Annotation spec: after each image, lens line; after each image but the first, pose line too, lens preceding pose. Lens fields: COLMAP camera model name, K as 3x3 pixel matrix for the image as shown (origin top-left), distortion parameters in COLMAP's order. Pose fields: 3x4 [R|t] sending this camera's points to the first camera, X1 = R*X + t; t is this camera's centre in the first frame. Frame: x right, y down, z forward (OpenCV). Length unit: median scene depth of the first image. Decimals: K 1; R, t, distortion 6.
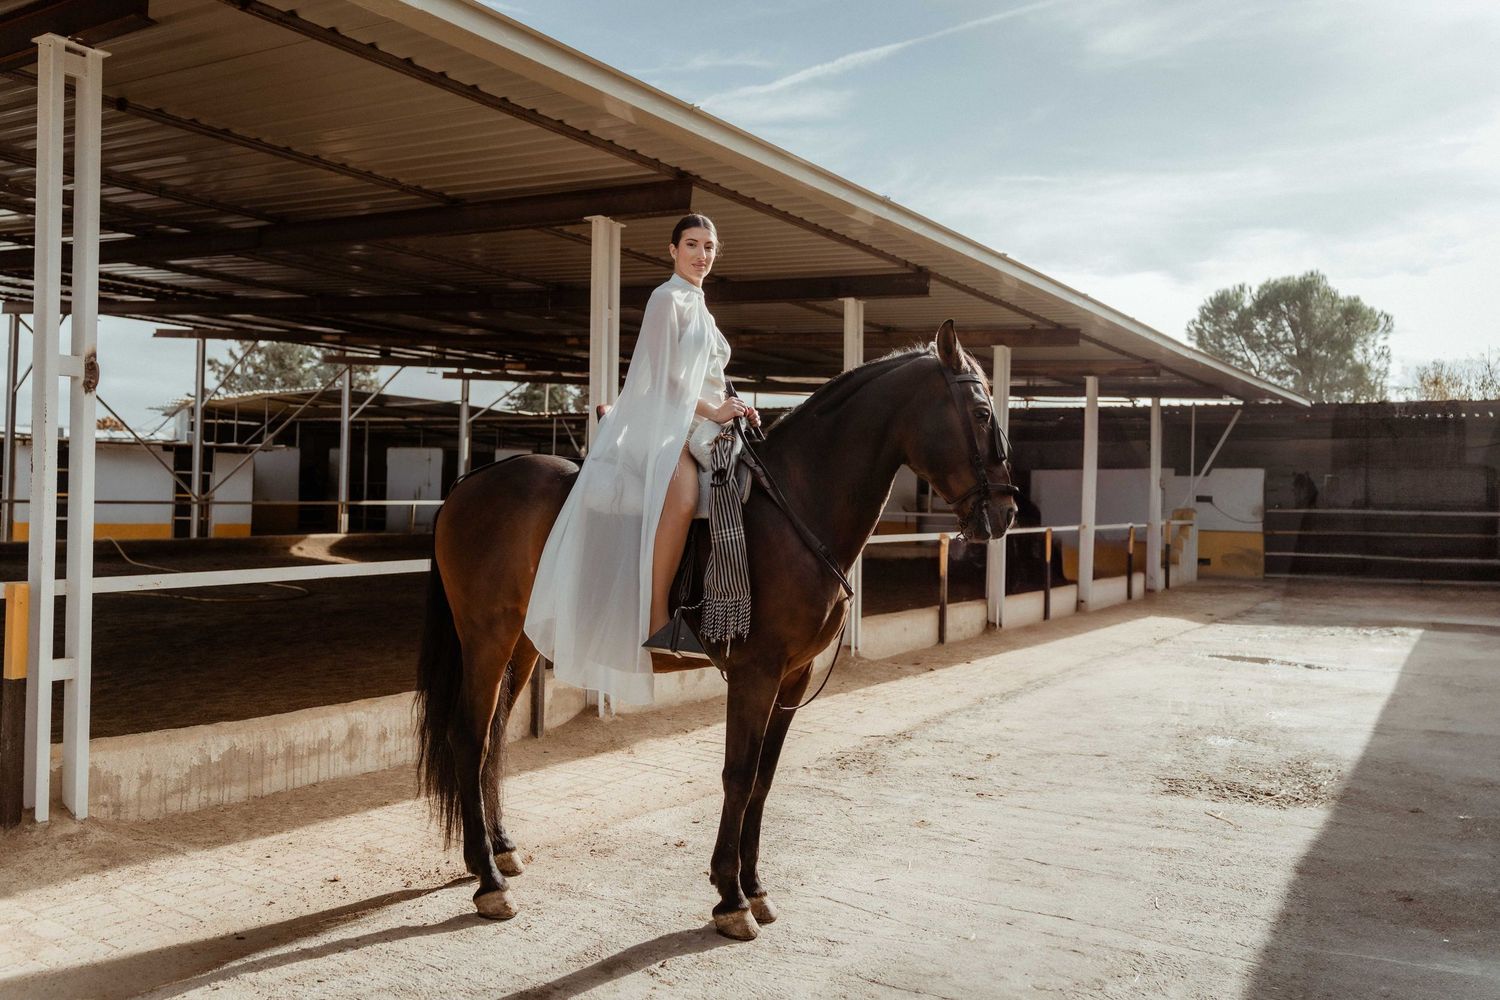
lens RADIAL K [[1176.6, 0, 750.9], [0, 1176.6, 468.8], [0, 0, 1]] dist [0.003186, 0.001956]
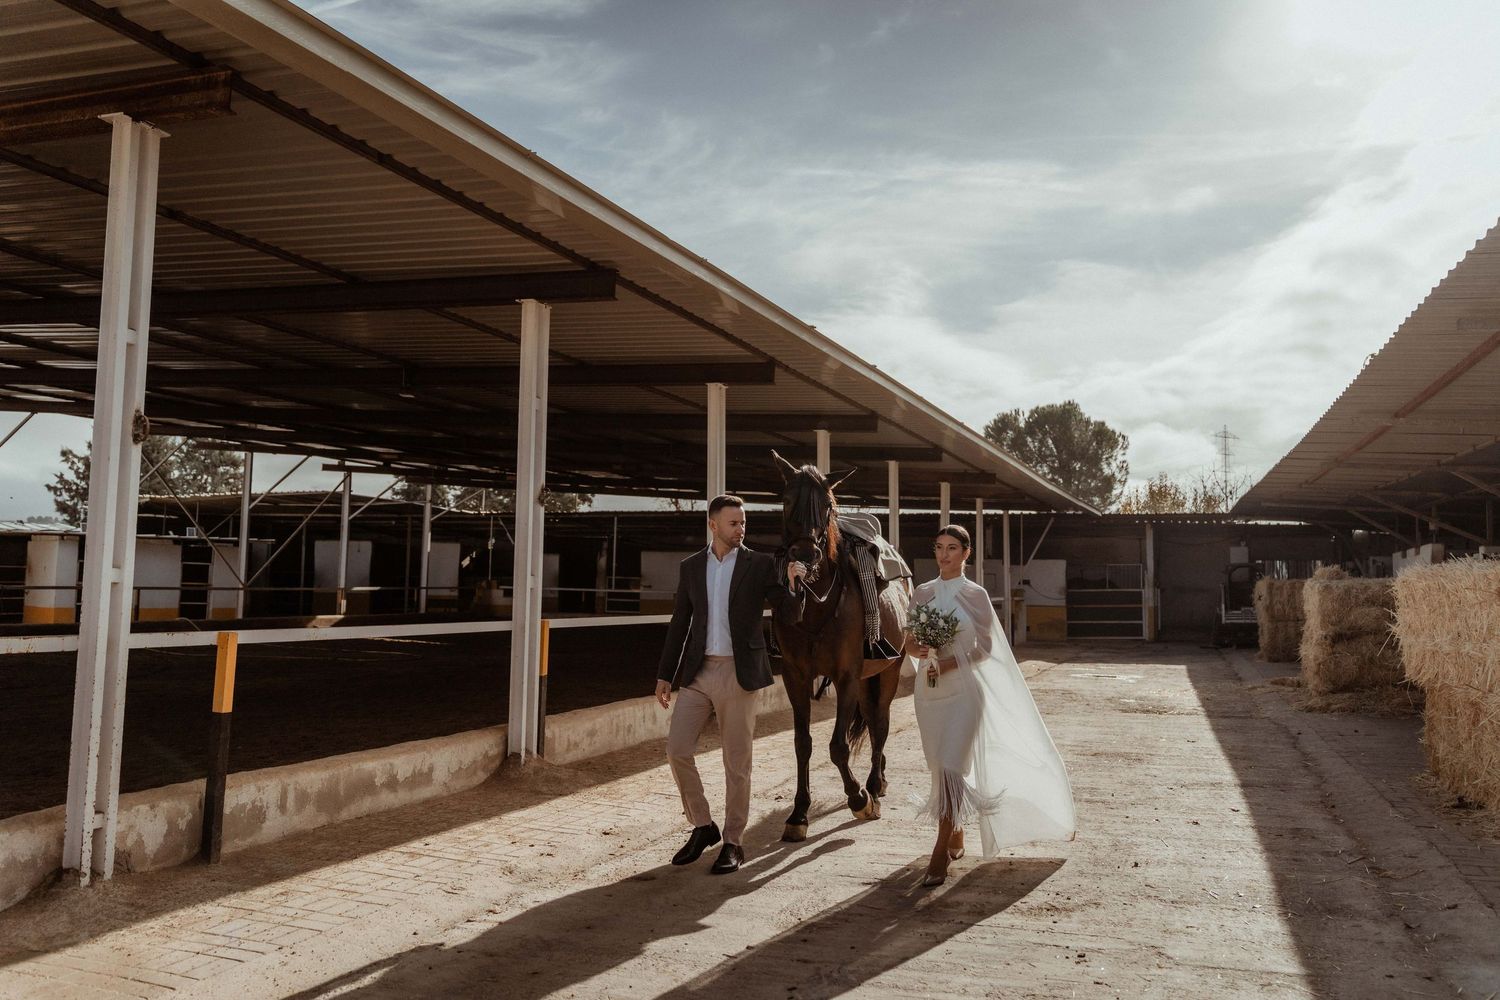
lens RADIAL K [[1176.6, 0, 750.9], [0, 1176.6, 468.8], [0, 0, 1]] dist [0.003186, 0.001956]
pose [[0.978706, 0.016192, 0.204627, -0.179777], [-0.000785, 0.997172, -0.075154, -0.002160], [-0.205265, 0.073393, 0.975951, -0.237347]]
